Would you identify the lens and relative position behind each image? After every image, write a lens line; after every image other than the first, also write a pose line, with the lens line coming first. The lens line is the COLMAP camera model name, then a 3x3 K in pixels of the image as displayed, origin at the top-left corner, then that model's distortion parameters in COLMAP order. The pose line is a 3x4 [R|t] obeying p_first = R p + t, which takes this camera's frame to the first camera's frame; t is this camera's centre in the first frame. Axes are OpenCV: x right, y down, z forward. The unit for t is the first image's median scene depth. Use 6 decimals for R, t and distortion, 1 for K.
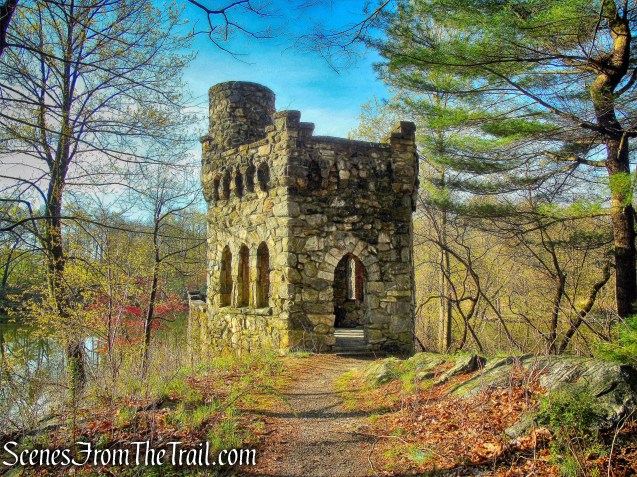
lens RADIAL K [[493.2, 0, 317.6], [0, 493.2, 237.2], [0, 0, 1]] dist [0.001837, -0.002100]
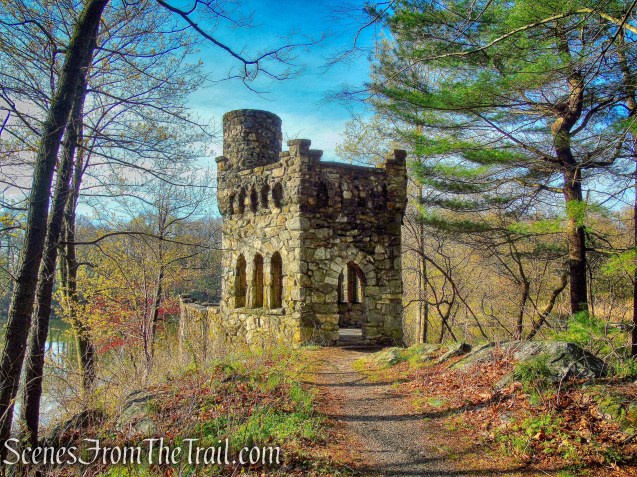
lens RADIAL K [[493.2, 0, 317.8], [0, 493.2, 239.1], [0, 0, 1]] dist [0.001837, -0.002100]
pose [[0.998023, 0.011095, 0.061868, -0.084561], [-0.010733, 0.999923, -0.006182, -0.013363], [-0.061931, 0.005506, 0.998065, -0.159061]]
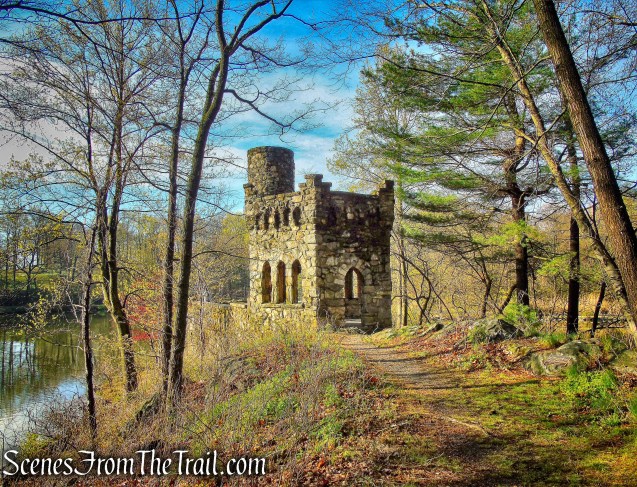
lens RADIAL K [[498.2, 0, 318.2], [0, 498.2, 245.4], [0, 0, 1]] dist [0.014950, -0.000796]
pose [[0.993493, 0.003580, 0.113837, -0.214942], [-0.004977, 0.999916, 0.011996, -0.052019], [-0.113784, -0.012485, 0.993427, -0.515240]]
